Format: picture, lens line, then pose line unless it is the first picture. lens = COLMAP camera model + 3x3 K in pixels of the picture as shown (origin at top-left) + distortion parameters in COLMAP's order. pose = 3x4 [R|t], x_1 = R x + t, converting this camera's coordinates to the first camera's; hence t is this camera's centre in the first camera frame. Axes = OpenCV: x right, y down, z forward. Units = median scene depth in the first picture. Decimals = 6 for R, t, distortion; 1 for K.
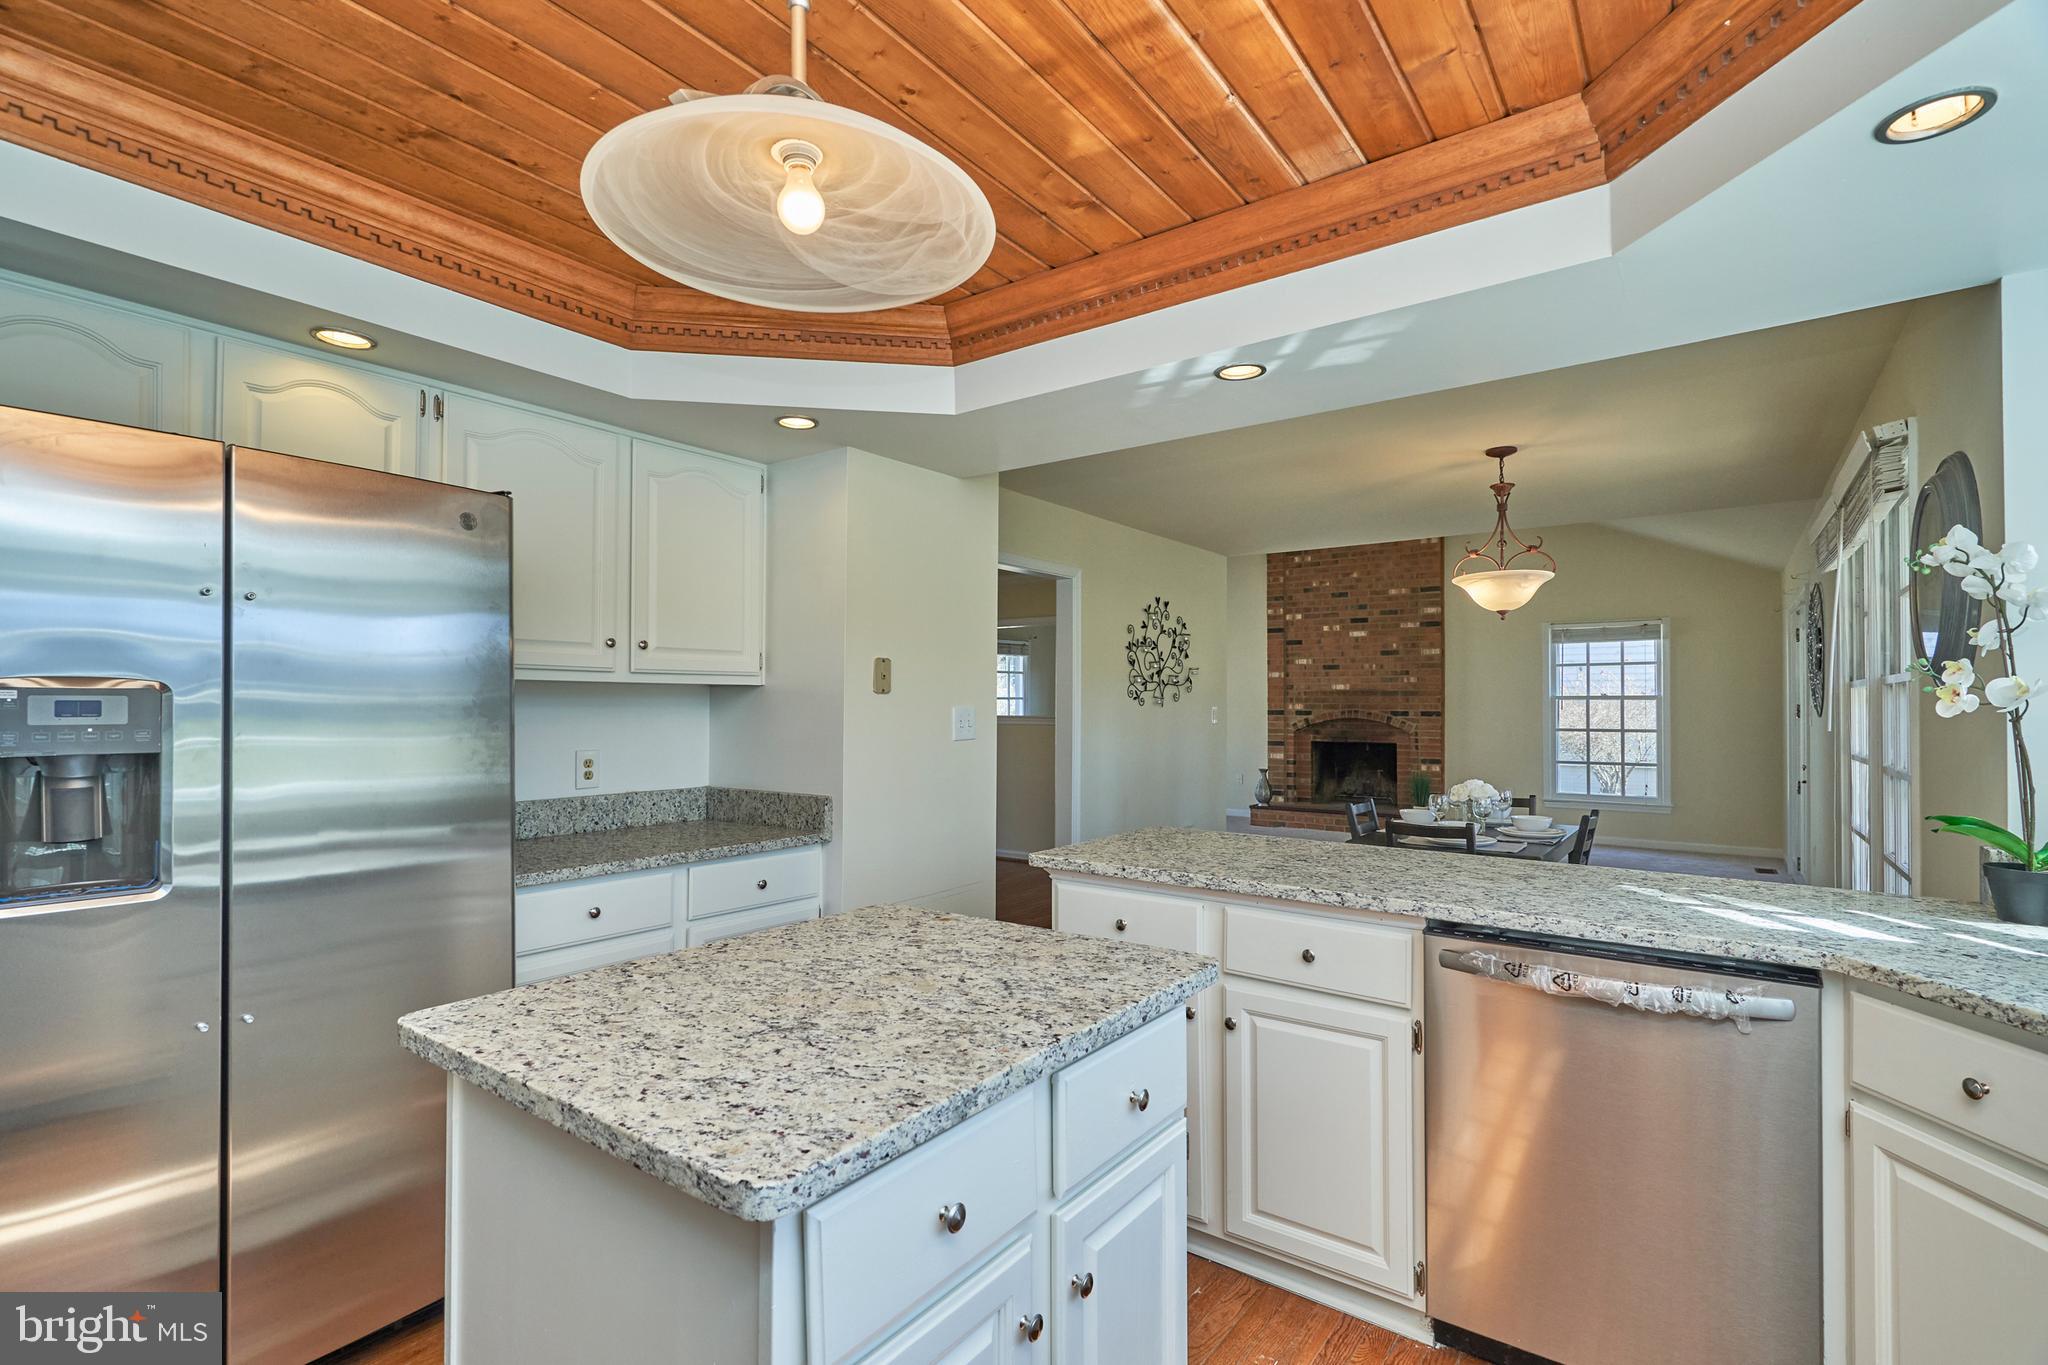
lens RADIAL K [[957.1, 0, 1037.5], [0, 957.1, 692.8], [0, 0, 1]] dist [-0.000821, 0.000025]
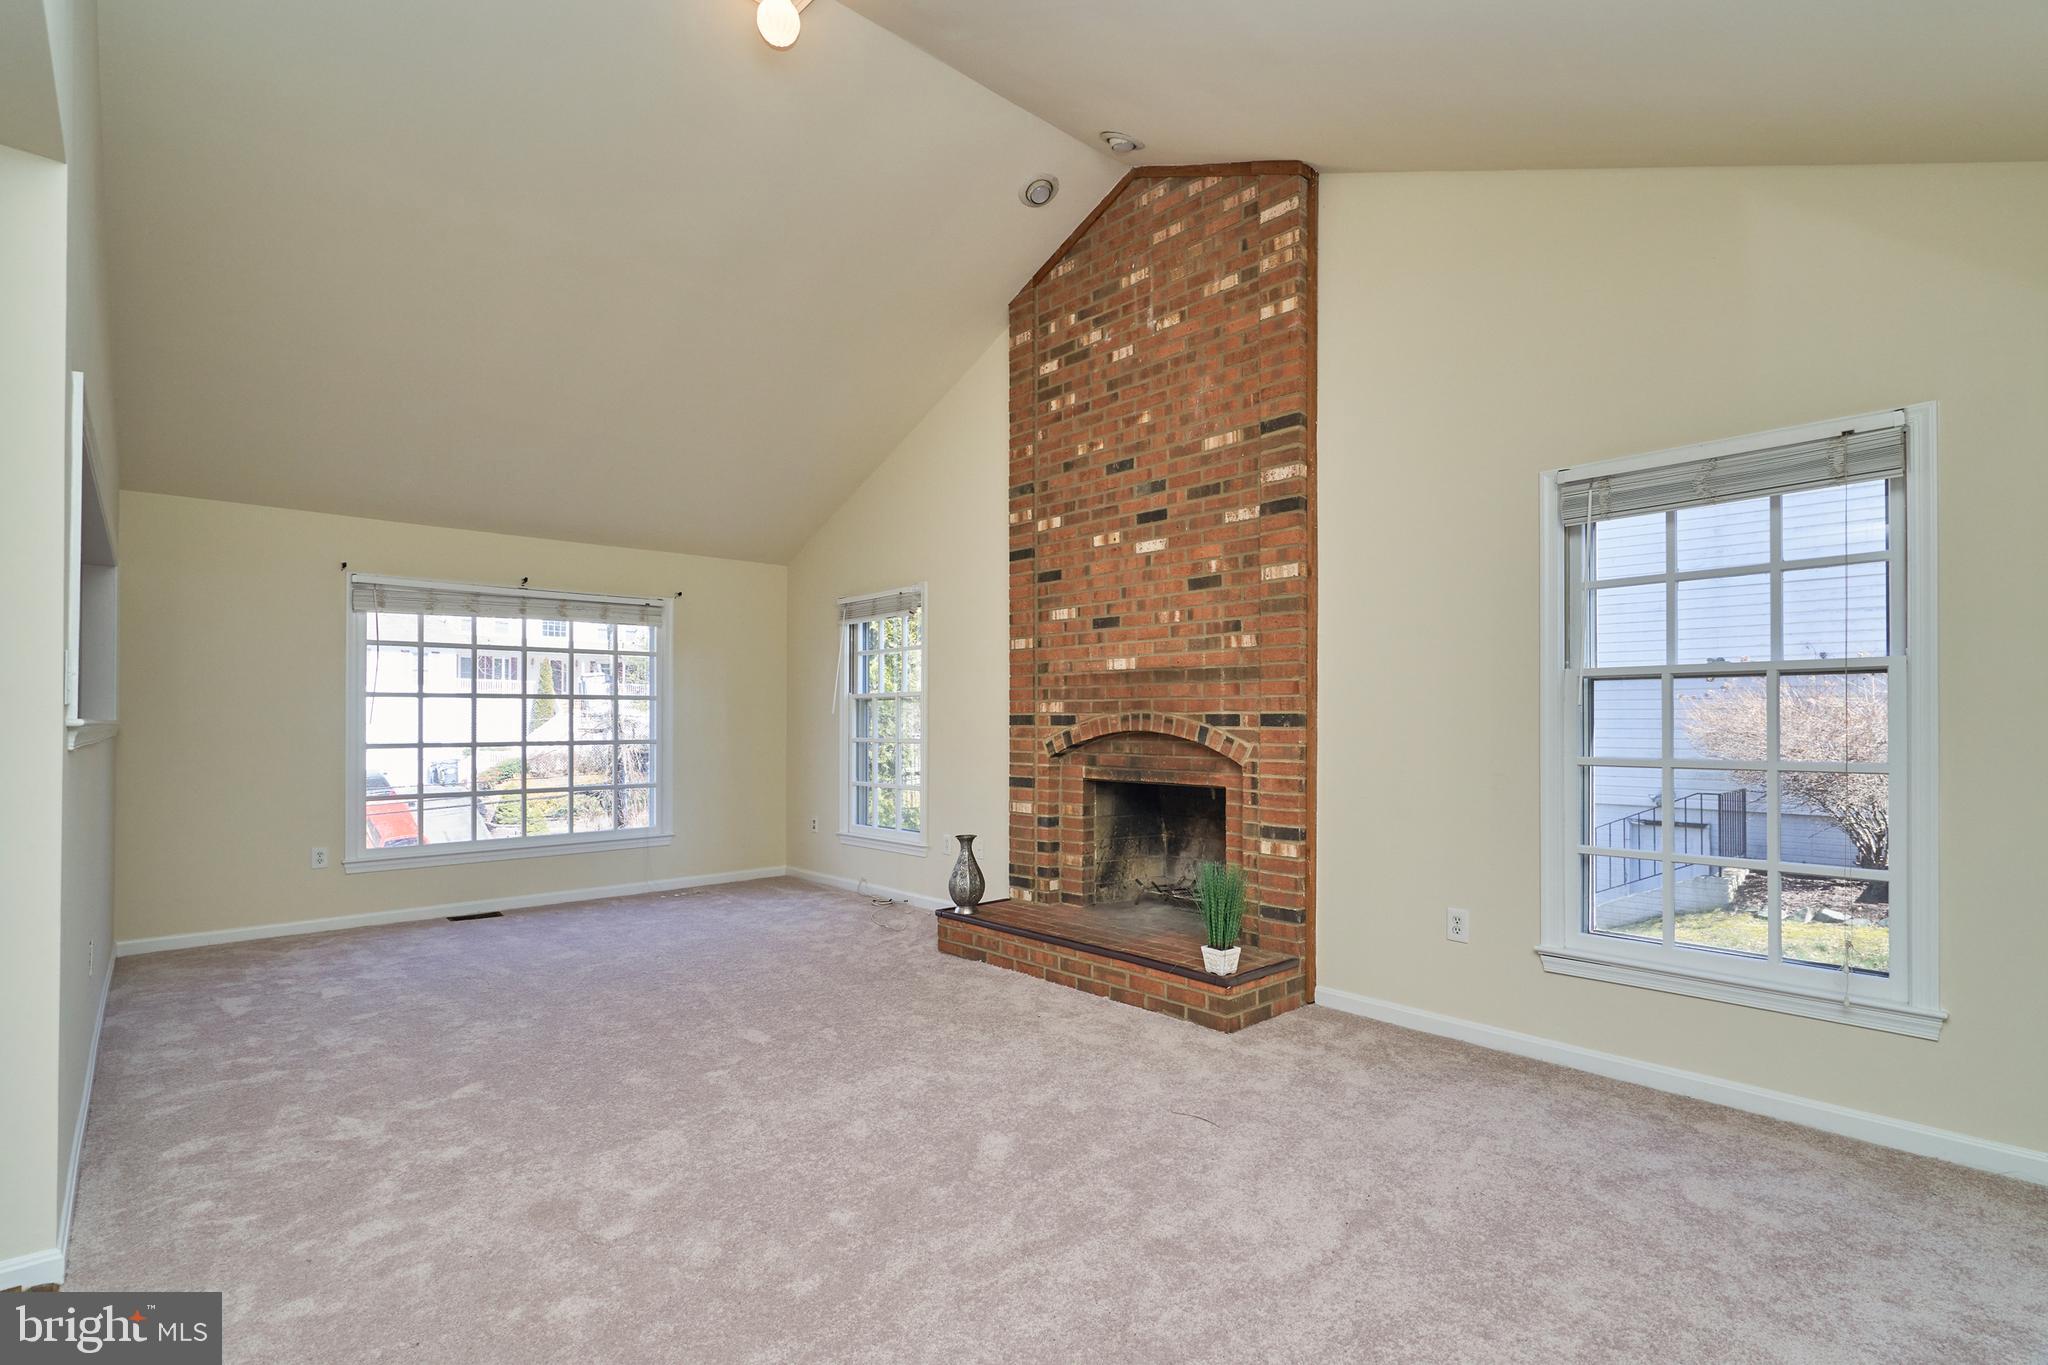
lens RADIAL K [[955.7, 0, 1024.2], [0, 955.7, 717.1], [0, 0, 1]] dist [0.002862, 0.000407]
pose [[0.978210, -0.000671, -0.207615, 0.566782], [0.001667, 0.999988, 0.004618, 0.027002], [0.207610, -0.004864, 0.978200, 0.826187]]
